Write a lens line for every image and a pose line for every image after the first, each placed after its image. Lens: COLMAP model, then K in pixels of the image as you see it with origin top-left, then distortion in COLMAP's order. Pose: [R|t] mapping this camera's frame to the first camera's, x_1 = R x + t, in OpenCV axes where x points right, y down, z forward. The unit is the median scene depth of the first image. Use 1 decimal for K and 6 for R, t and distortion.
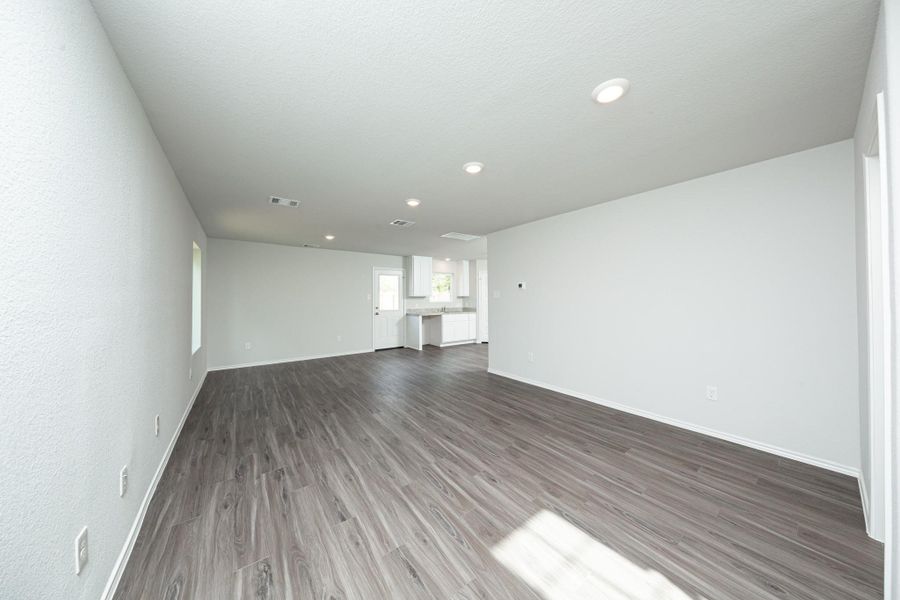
lens RADIAL K [[290.2, 0, 450.6], [0, 290.2, 294.7], [0, 0, 1]] dist [0.000960, -0.000091]
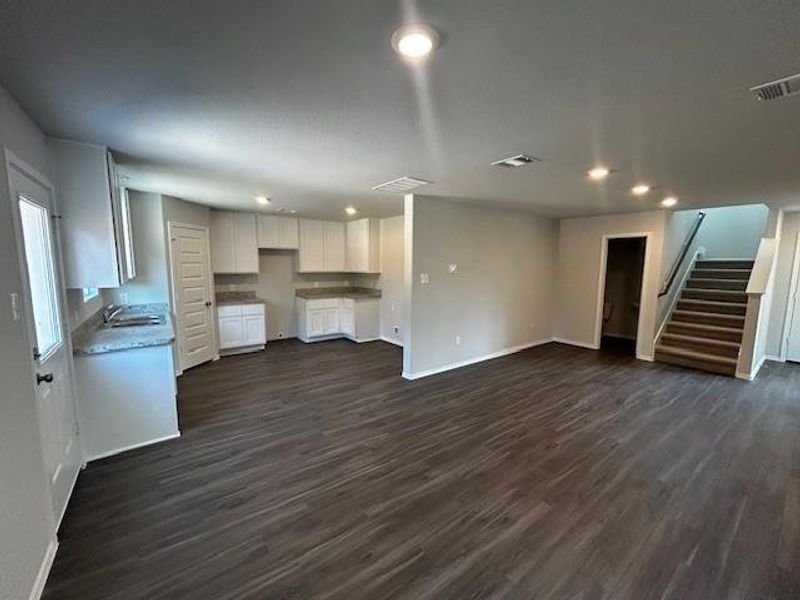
lens RADIAL K [[333.6, 0, 396.2], [0, 333.6, 299.5], [0, 0, 1]] dist [0.000110, 0.000044]
pose [[-0.028238, -0.106591, 0.993902, -0.483367], [-0.018366, 0.994186, 0.106099, -0.025061], [-0.999433, -0.015258, -0.030031, 0.719694]]
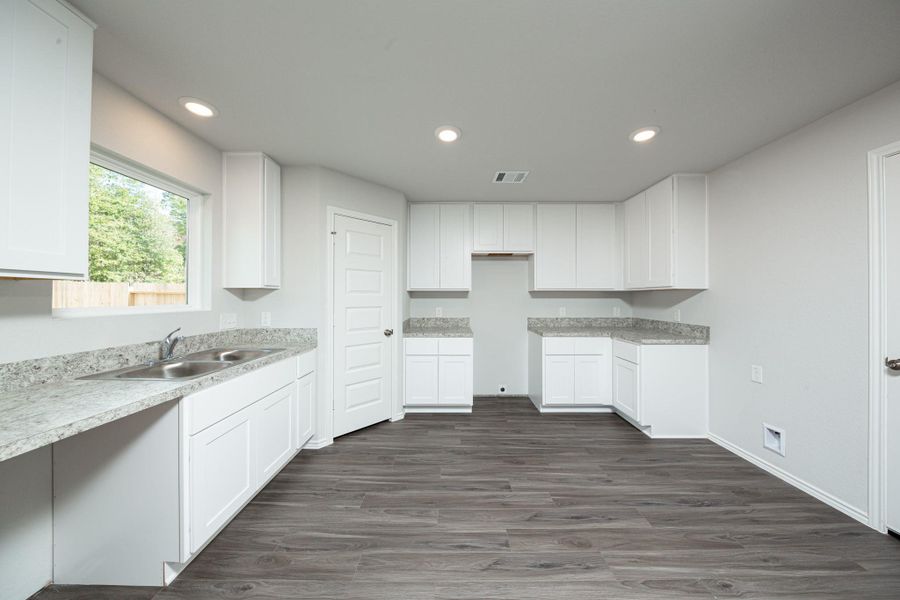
lens RADIAL K [[290.2, 0, 450.6], [0, 290.2, 294.7], [0, 0, 1]] dist [0.000960, -0.000091]
pose [[0.577437, 0.016957, 0.816259, -0.079175], [-0.013948, 0.999843, -0.010903, 0.012942], [-0.816316, -0.005089, 0.577583, 0.785173]]
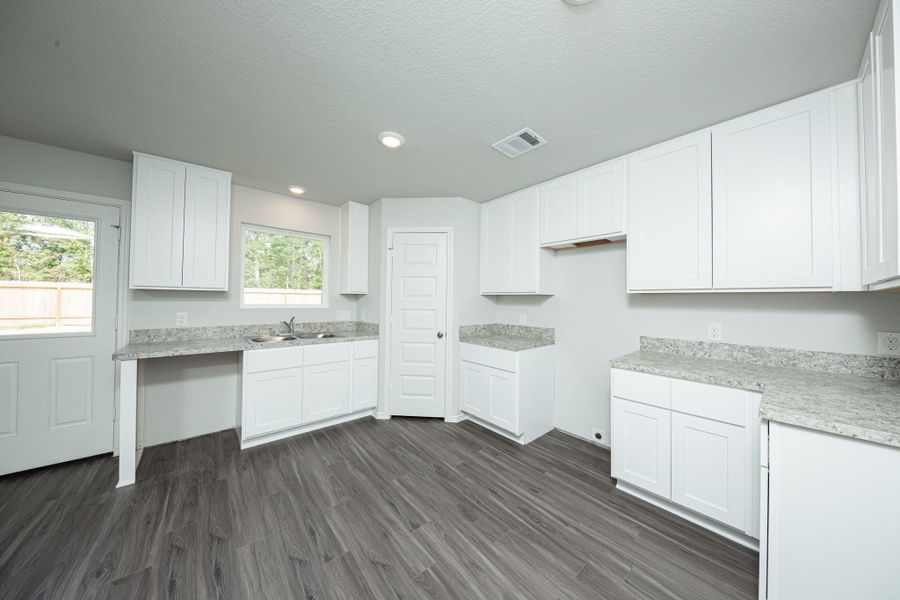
lens RADIAL K [[290.2, 0, 450.6], [0, 290.2, 294.7], [0, 0, 1]] dist [0.000960, -0.000091]
pose [[0.995806, 0.023113, 0.088523, 0.161605], [-0.022468, 0.999713, -0.008266, 0.007402], [-0.088688, 0.006243, 0.996040, 0.672481]]
